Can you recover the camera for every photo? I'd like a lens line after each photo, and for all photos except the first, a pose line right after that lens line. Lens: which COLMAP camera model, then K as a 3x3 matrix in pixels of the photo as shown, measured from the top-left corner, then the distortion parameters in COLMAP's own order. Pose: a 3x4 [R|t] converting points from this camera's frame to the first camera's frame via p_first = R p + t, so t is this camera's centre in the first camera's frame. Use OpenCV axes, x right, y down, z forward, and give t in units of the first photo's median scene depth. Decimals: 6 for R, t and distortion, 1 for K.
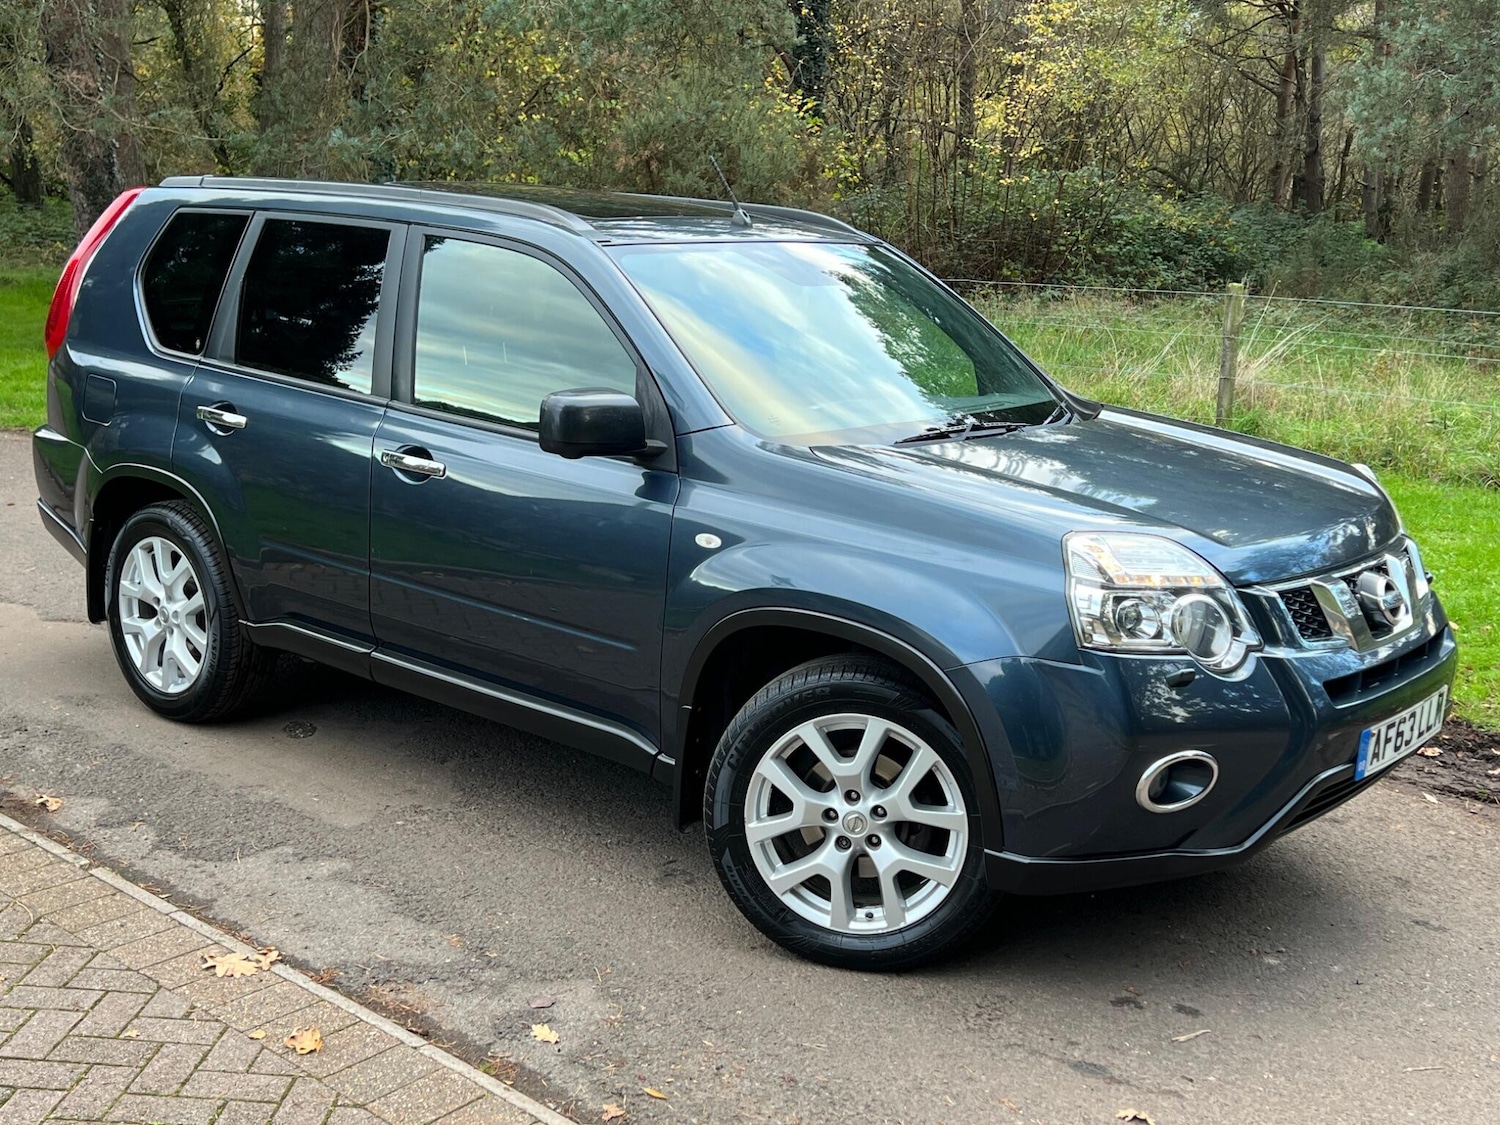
lens RADIAL K [[1760.1, 0, 750.0], [0, 1760.1, 562.5], [0, 0, 1]] dist [0.136112, -0.318804]
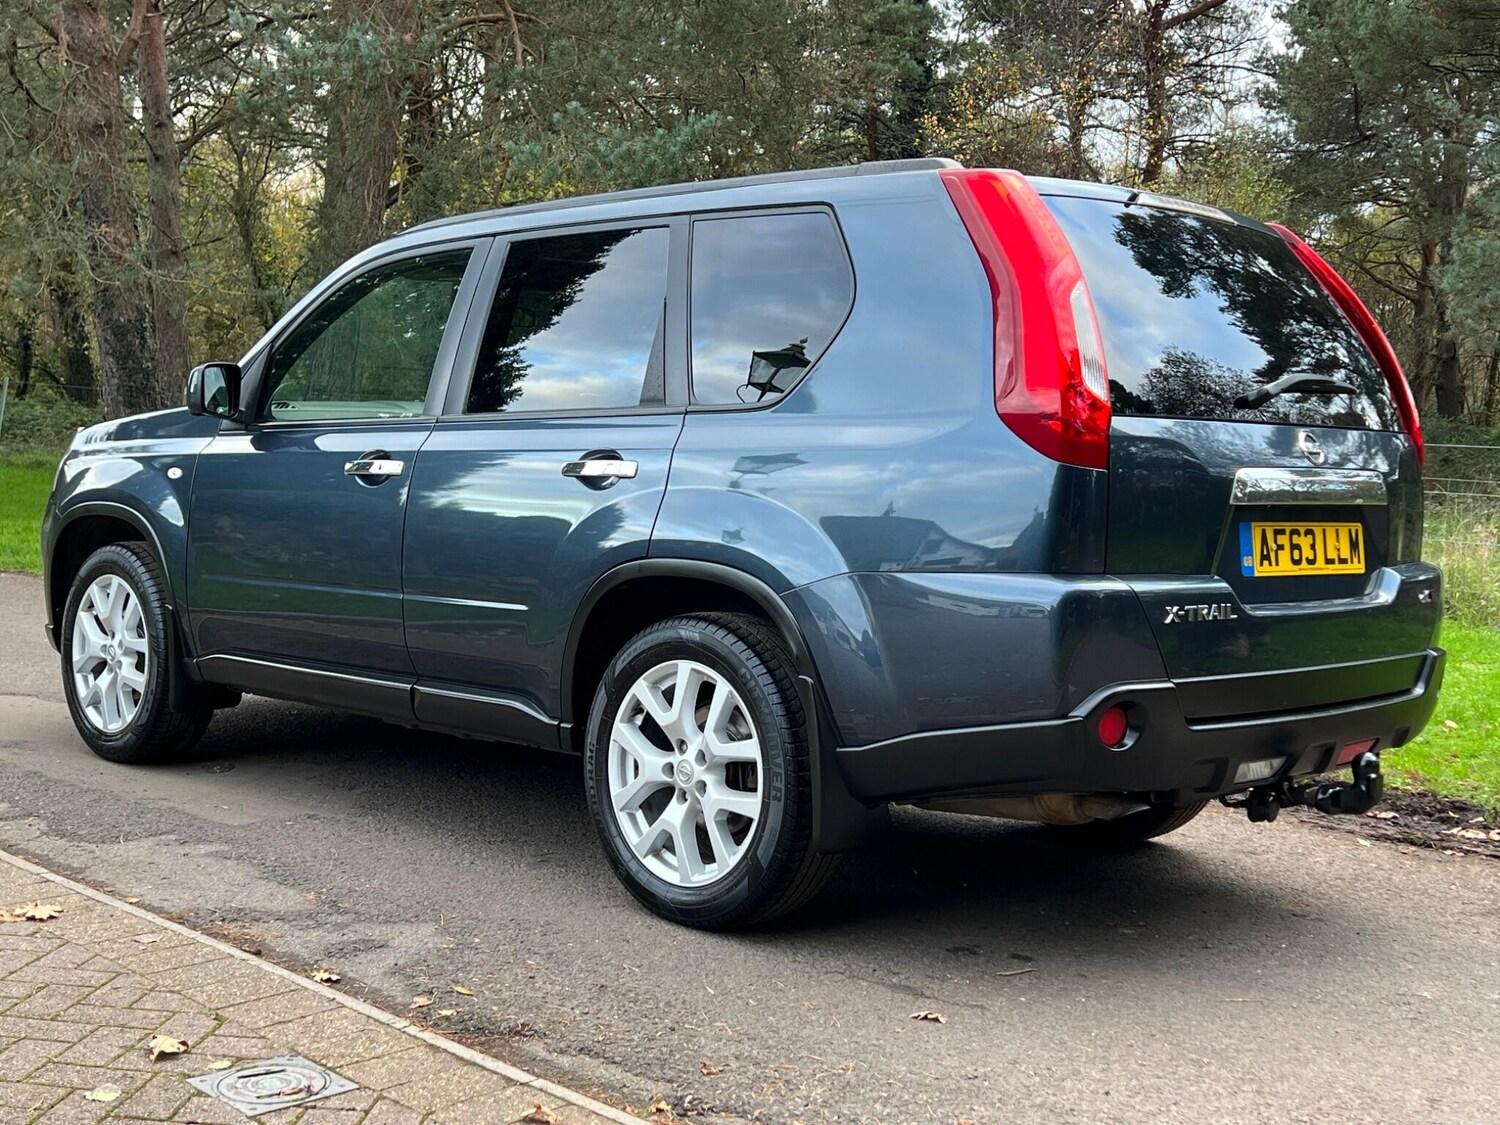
lens RADIAL K [[1949.5, 0, 759.6], [0, 1949.5, 555.8], [0, 0, 1]] dist [0.159630, -0.393041]
pose [[0.998420, 0.007506, -0.055695, 0.150016], [-0.015290, 0.989936, -0.140685, 0.175920], [0.054079, 0.141314, 0.988487, -0.122004]]
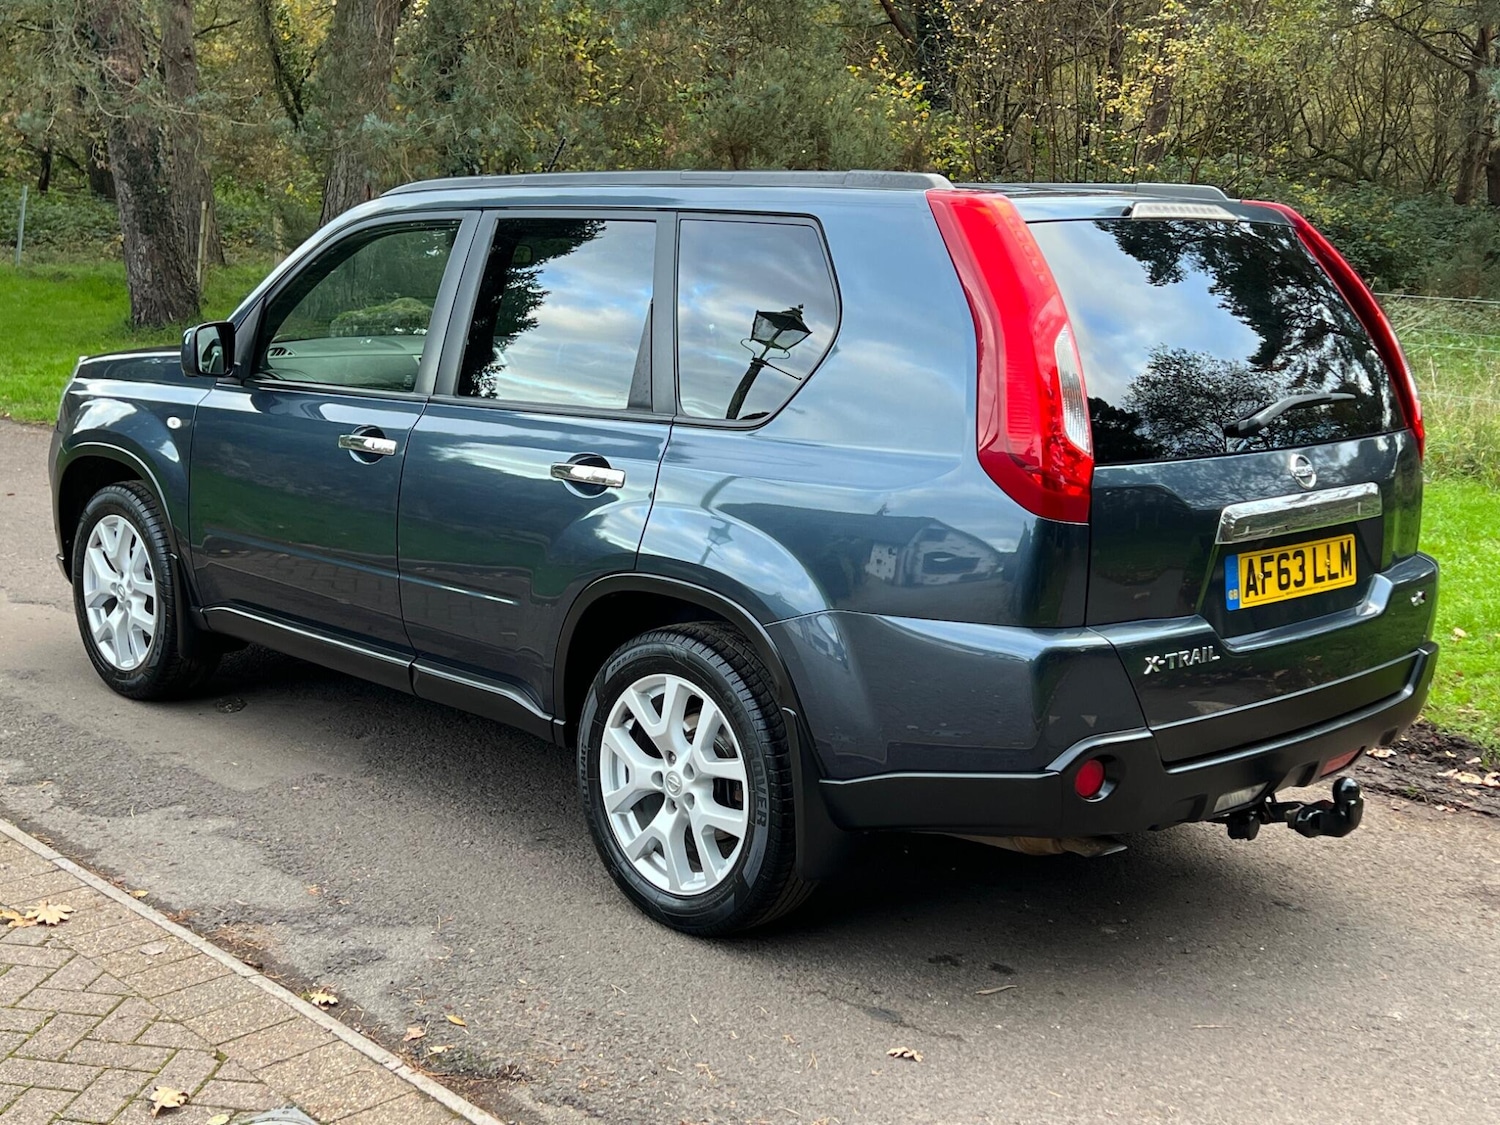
lens RADIAL K [[1954.4, 0, 750.0], [0, 1954.4, 562.5], [0, 0, 1]] dist [0.152391, -0.377574]
pose [[0.996885, 0.014000, -0.077619, 0.175759], [-0.015285, 0.999755, -0.015987, 0.036410], [0.077376, 0.017123, 0.996855, -0.134156]]
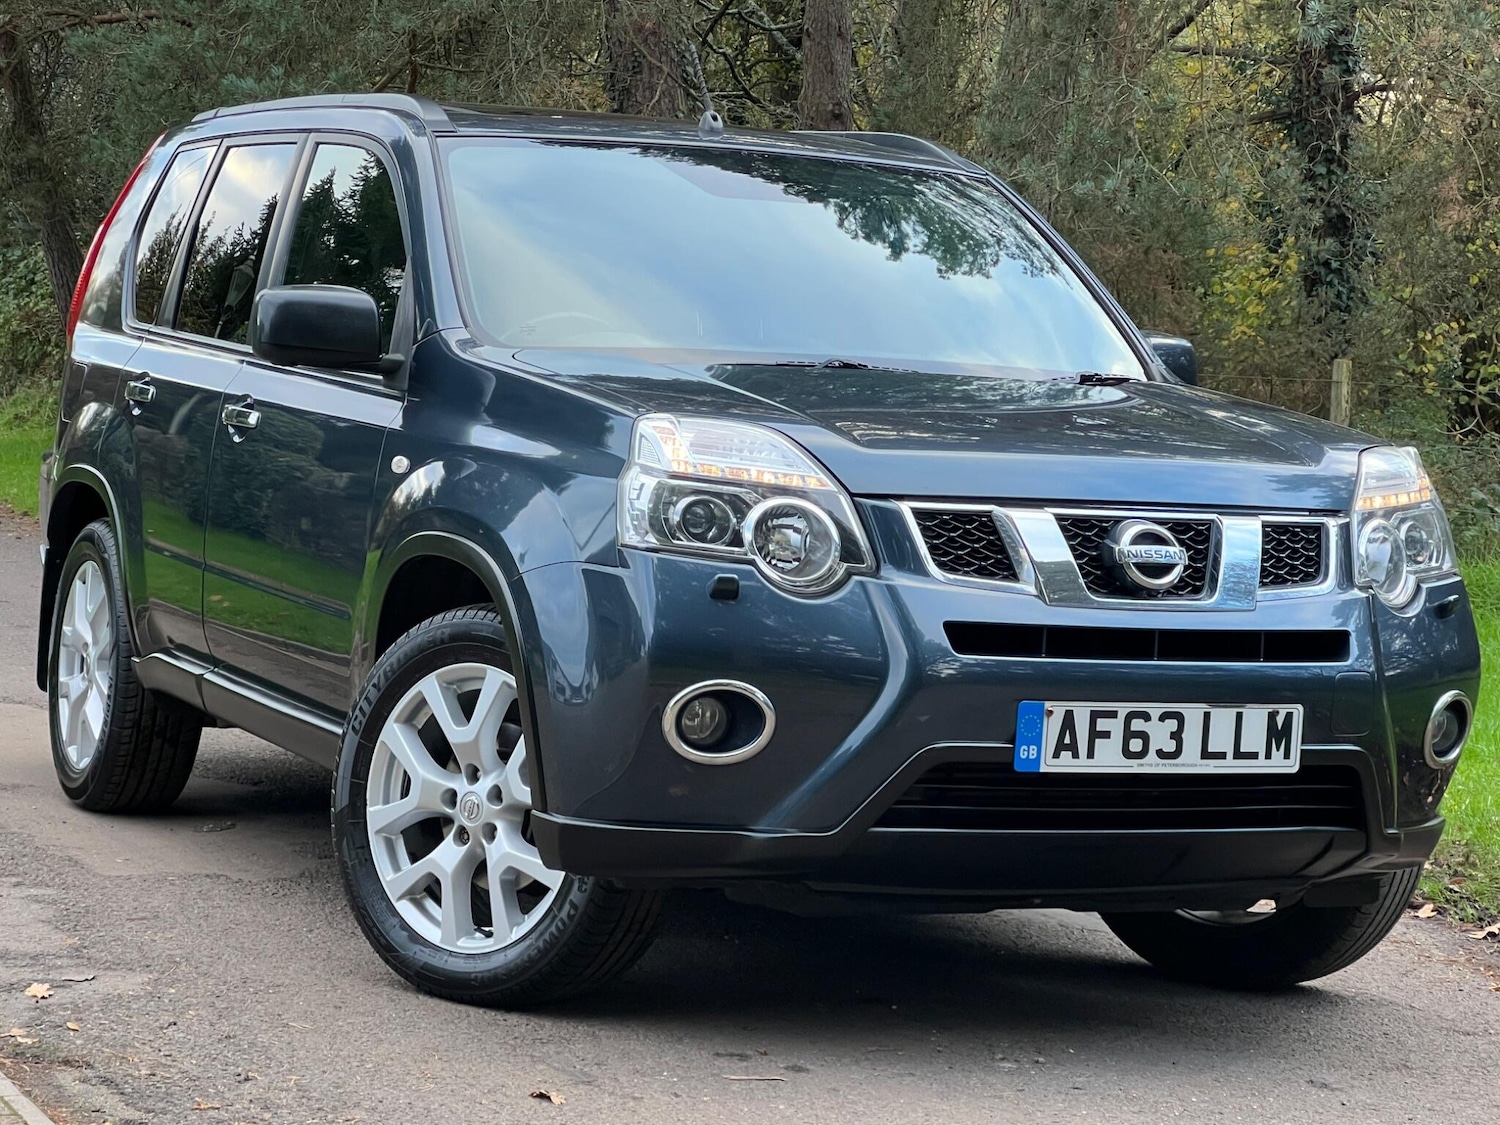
lens RADIAL K [[3784.9, 0, 750.0], [0, 3784.9, 562.5], [0, 0, 1]] dist [-0.003553, 4.059398]
pose [[0.896034, 0.037118, -0.442432, 0.885232], [-0.112013, 0.983163, -0.144371, 0.261225], [0.429624, 0.178919, 0.885105, -0.443561]]
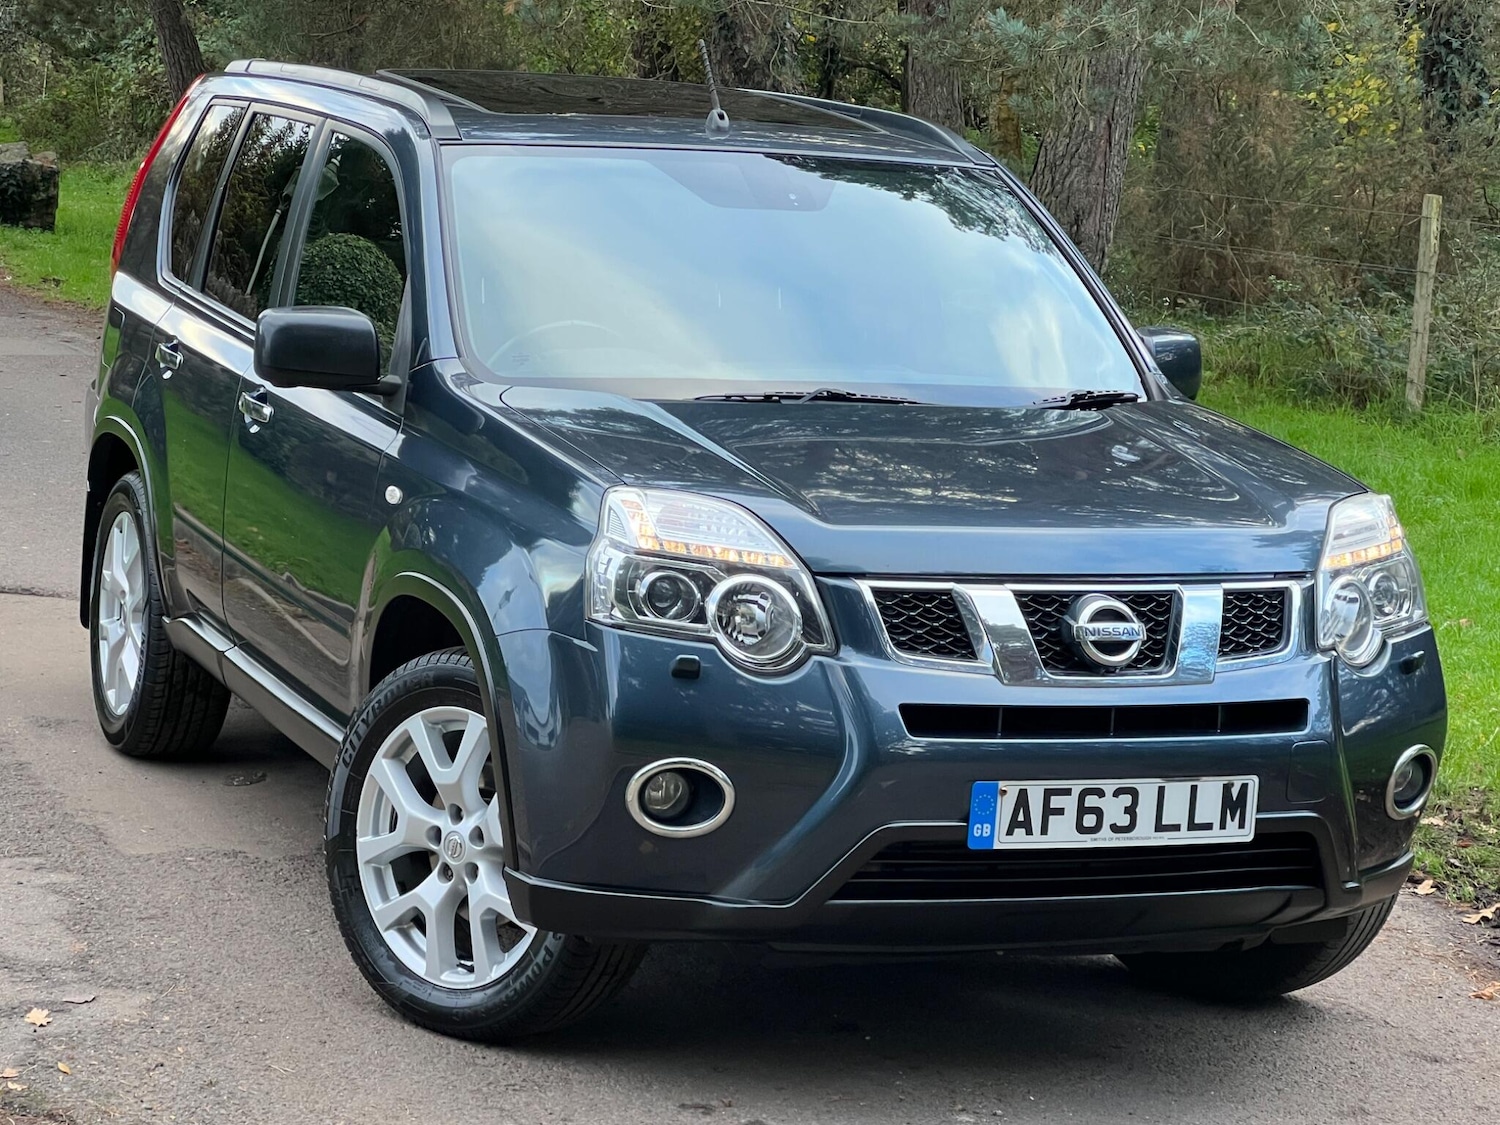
lens RADIAL K [[3784.9, 0, 750.0], [0, 3784.9, 562.5], [0, 0, 1]] dist [-0.003553, 4.059398]
pose [[0.877729, 0.080383, -0.472366, 0.957089], [-0.123603, 0.990447, -0.061129, 0.103585], [0.462940, 0.112040, 0.879280, -0.460240]]
